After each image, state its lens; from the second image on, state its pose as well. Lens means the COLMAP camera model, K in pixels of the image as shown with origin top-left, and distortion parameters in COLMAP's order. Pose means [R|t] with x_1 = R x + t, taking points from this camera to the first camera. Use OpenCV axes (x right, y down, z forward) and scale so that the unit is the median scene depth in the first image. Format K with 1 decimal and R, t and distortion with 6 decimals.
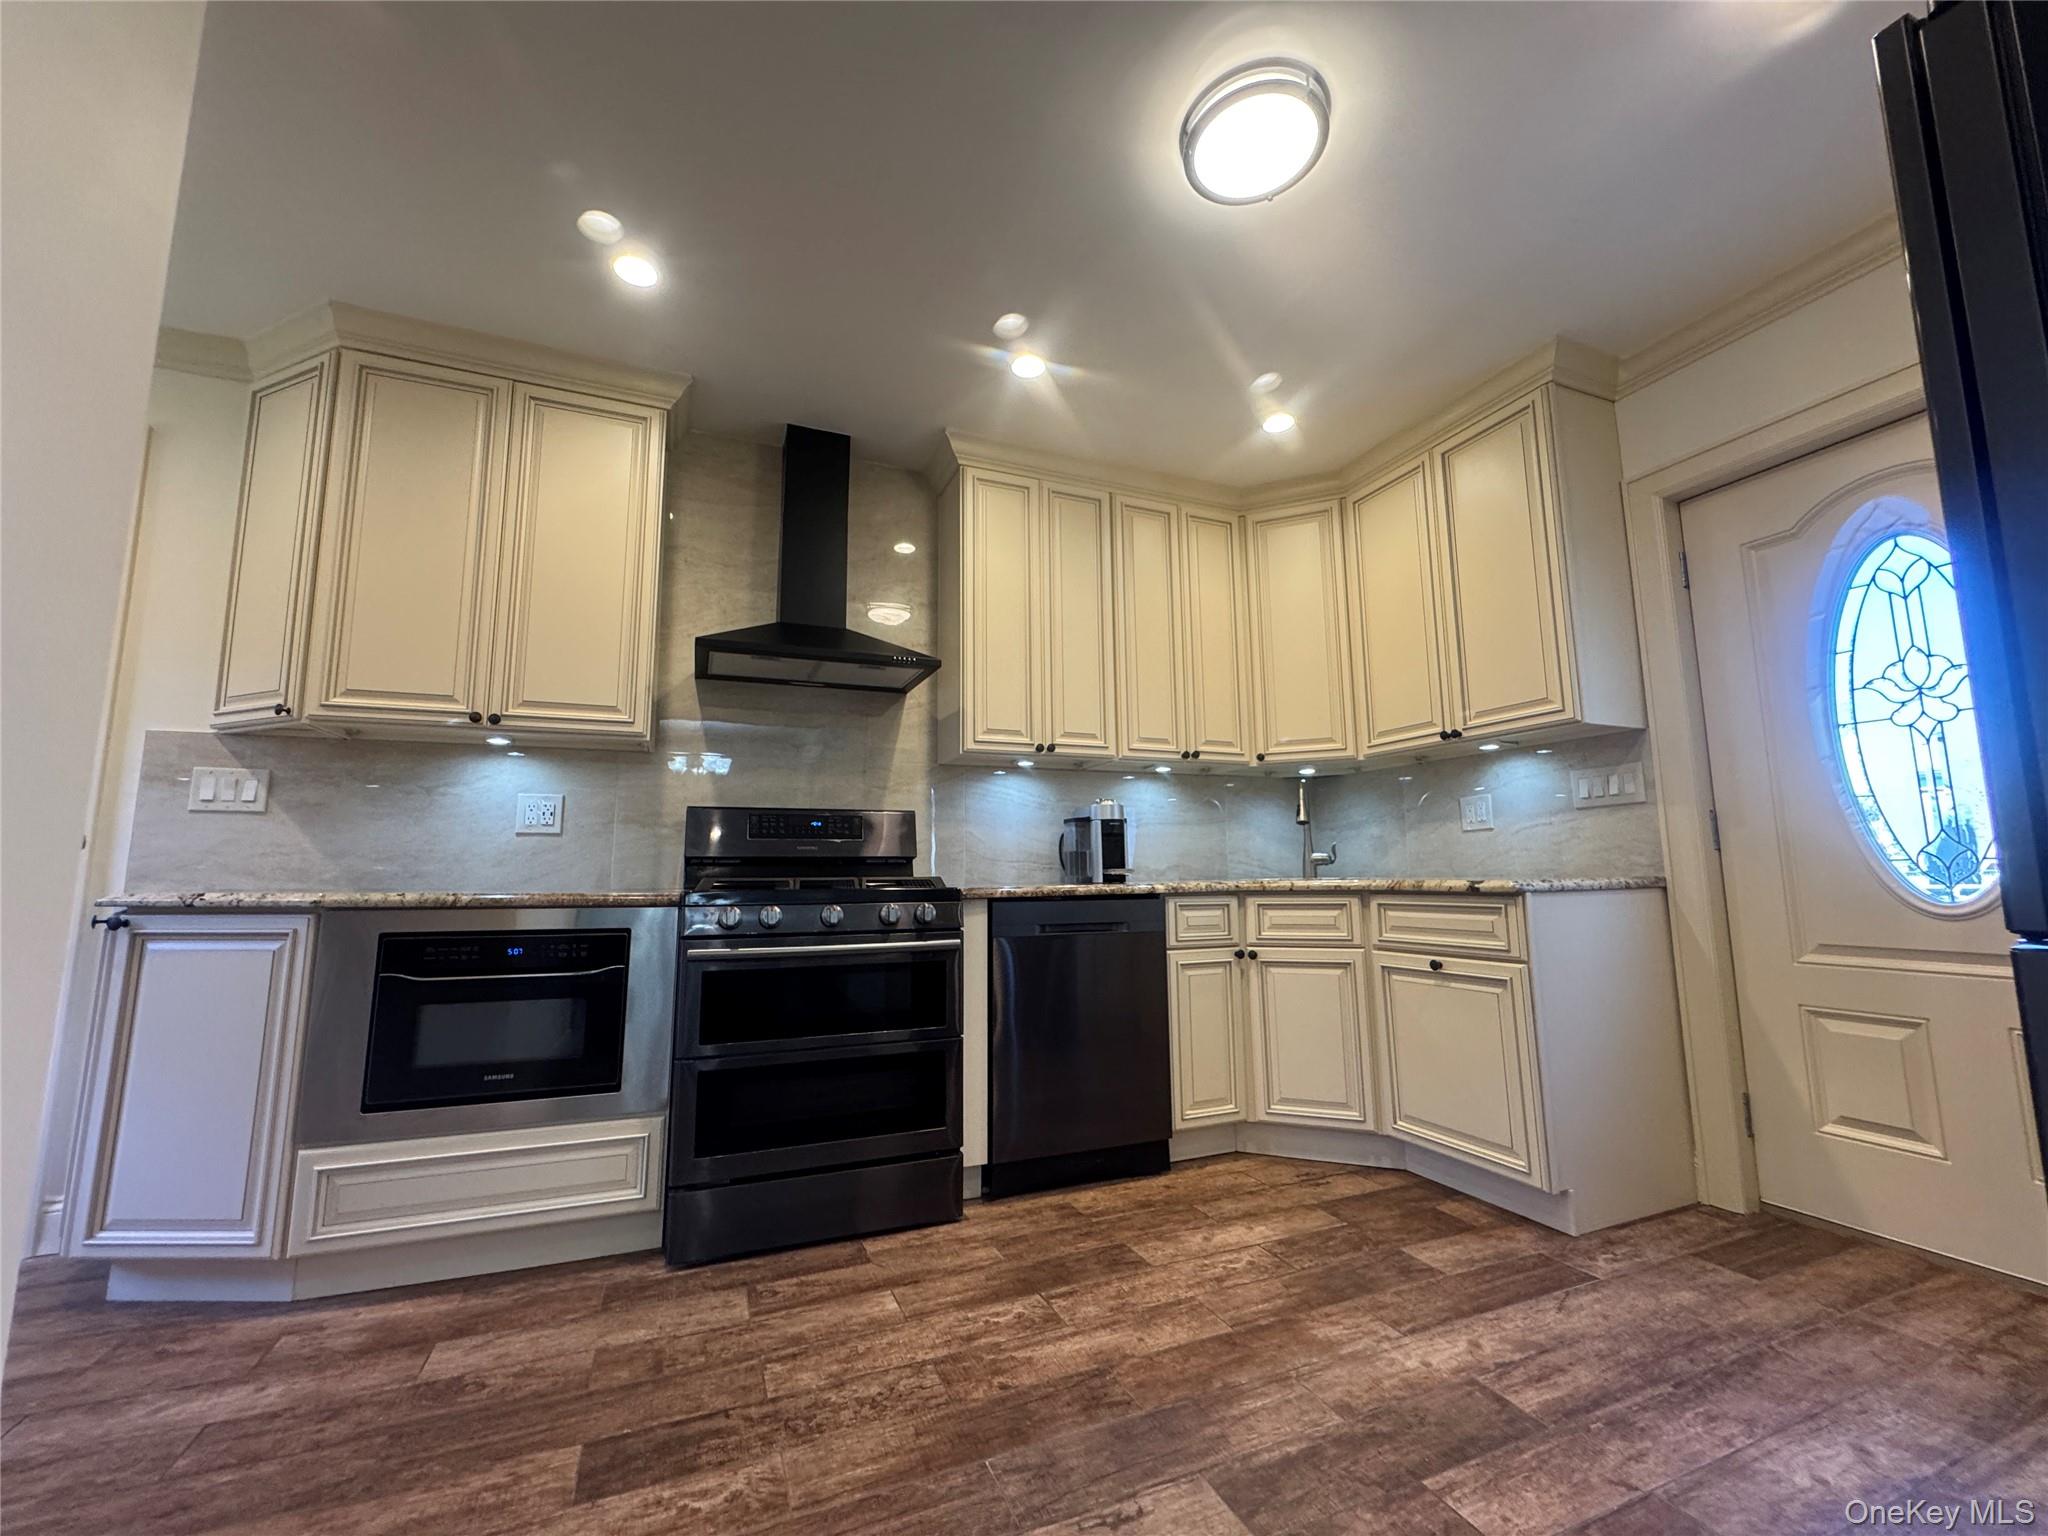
lens RADIAL K [[814.8, 0, 1016.8], [0, 814.8, 757.3], [0, 0, 1]] dist [-0.015773, -0.000108]
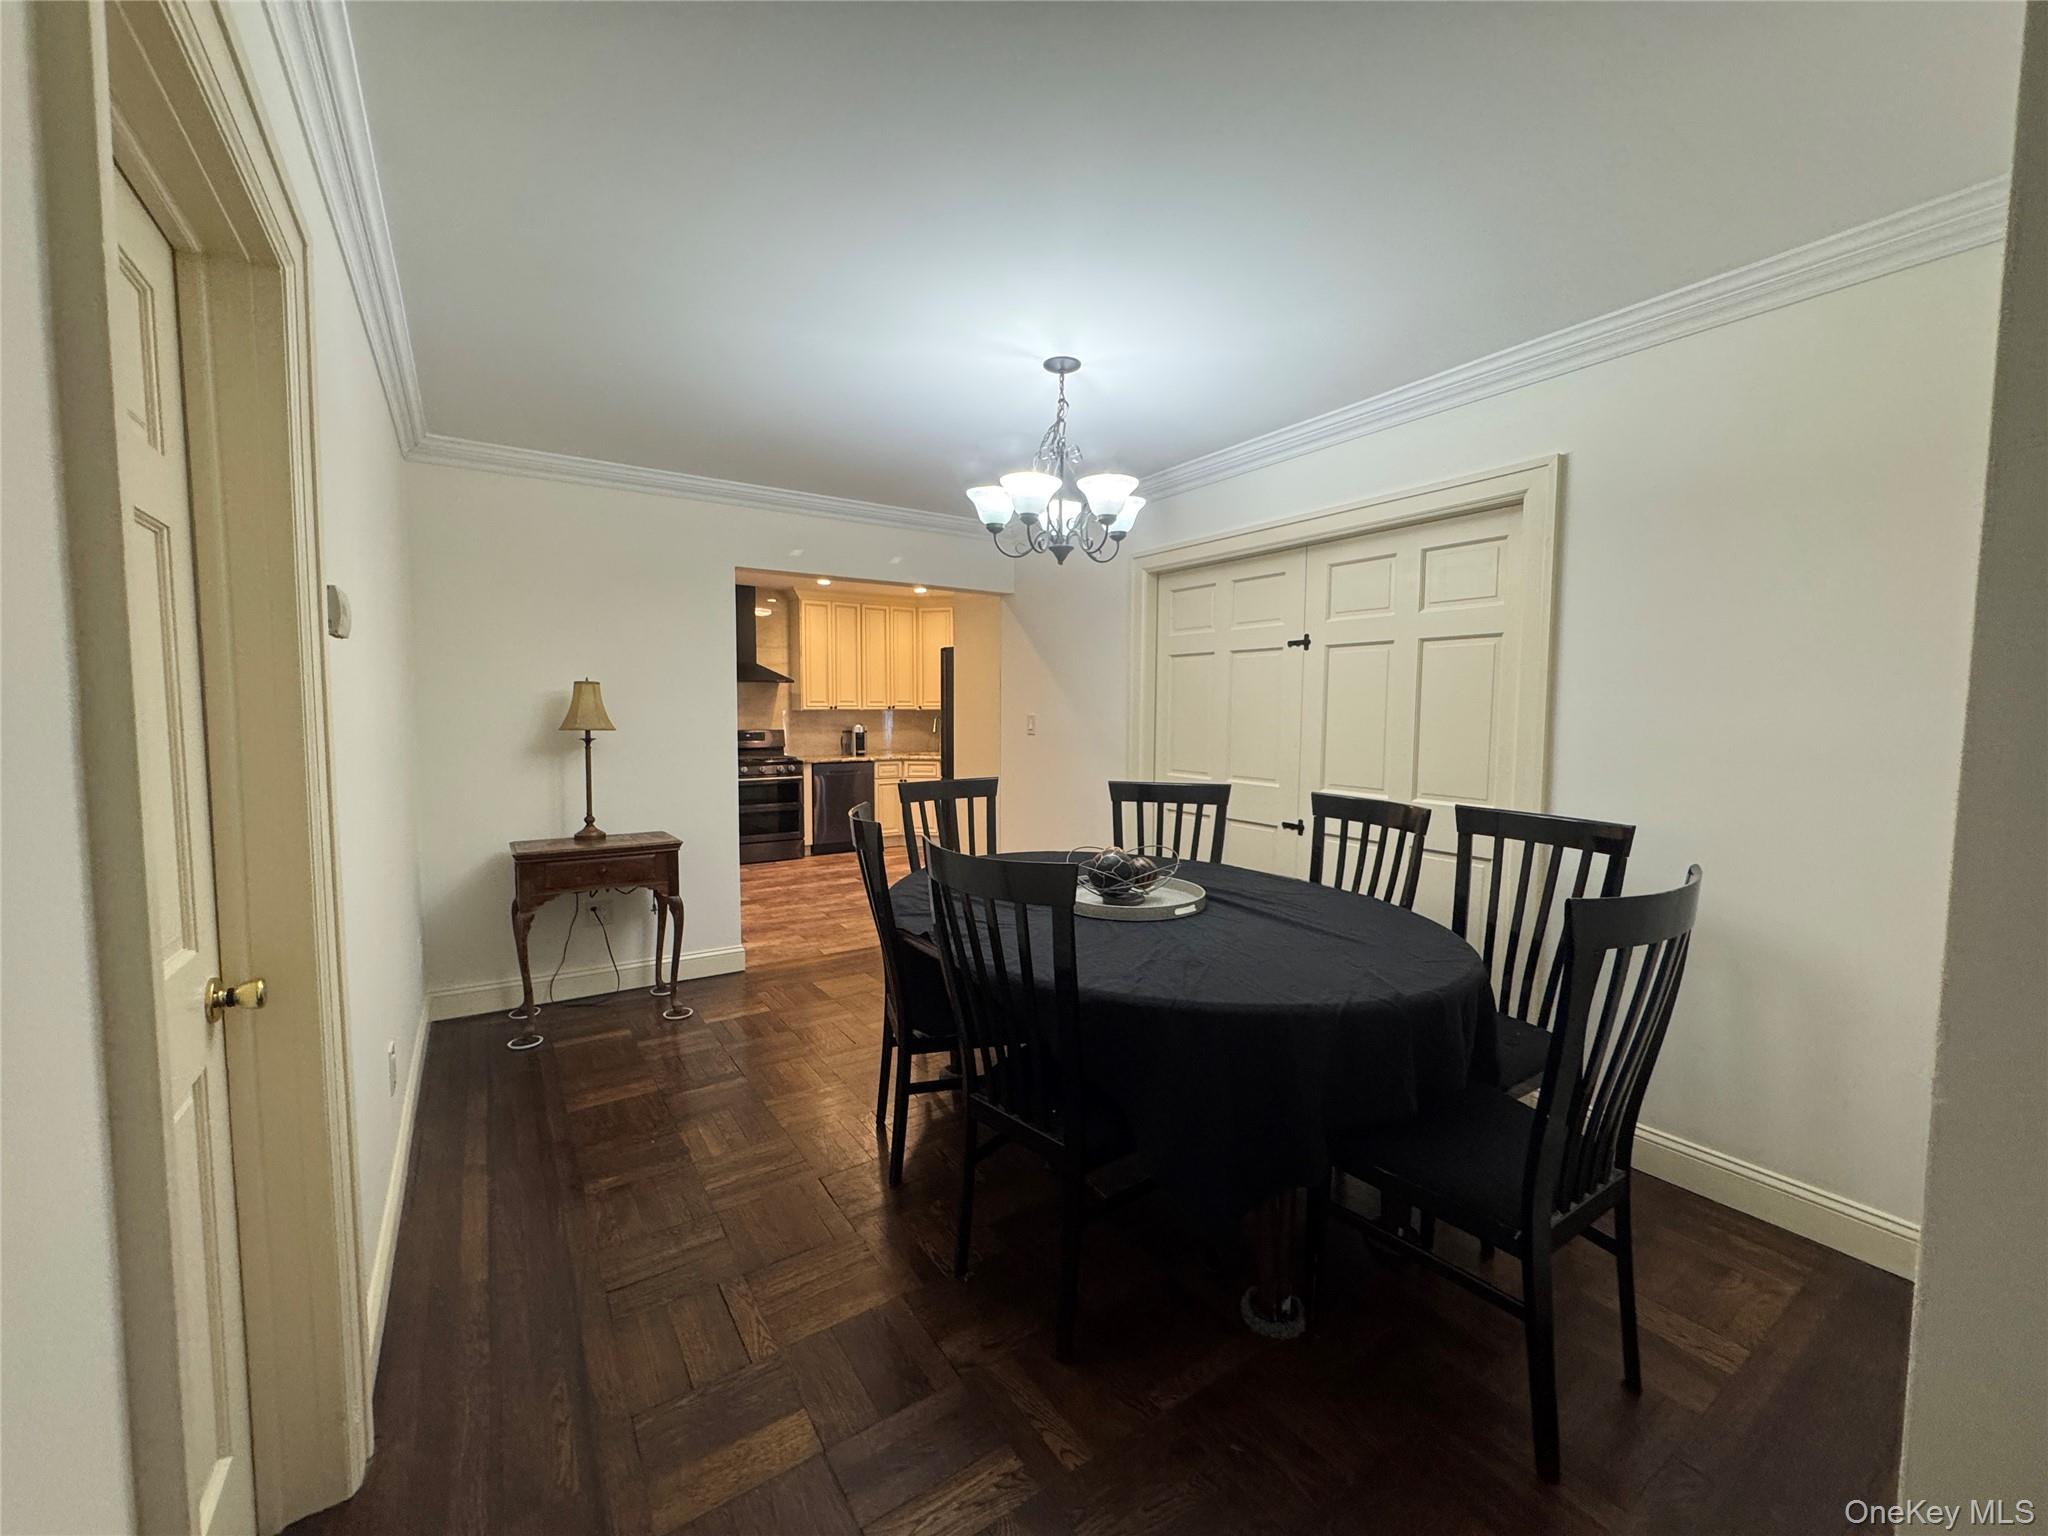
lens RADIAL K [[814.8, 0, 1028.9], [0, 814.8, 765.0], [0, 0, 1]] dist [-0.015773, -0.000108]
pose [[0.975283, -0.002364, 0.220945, 0.075489], [-0.039372, 0.982080, 0.184303, -0.367964], [-0.217421, -0.188447, 0.957714, -1.865465]]
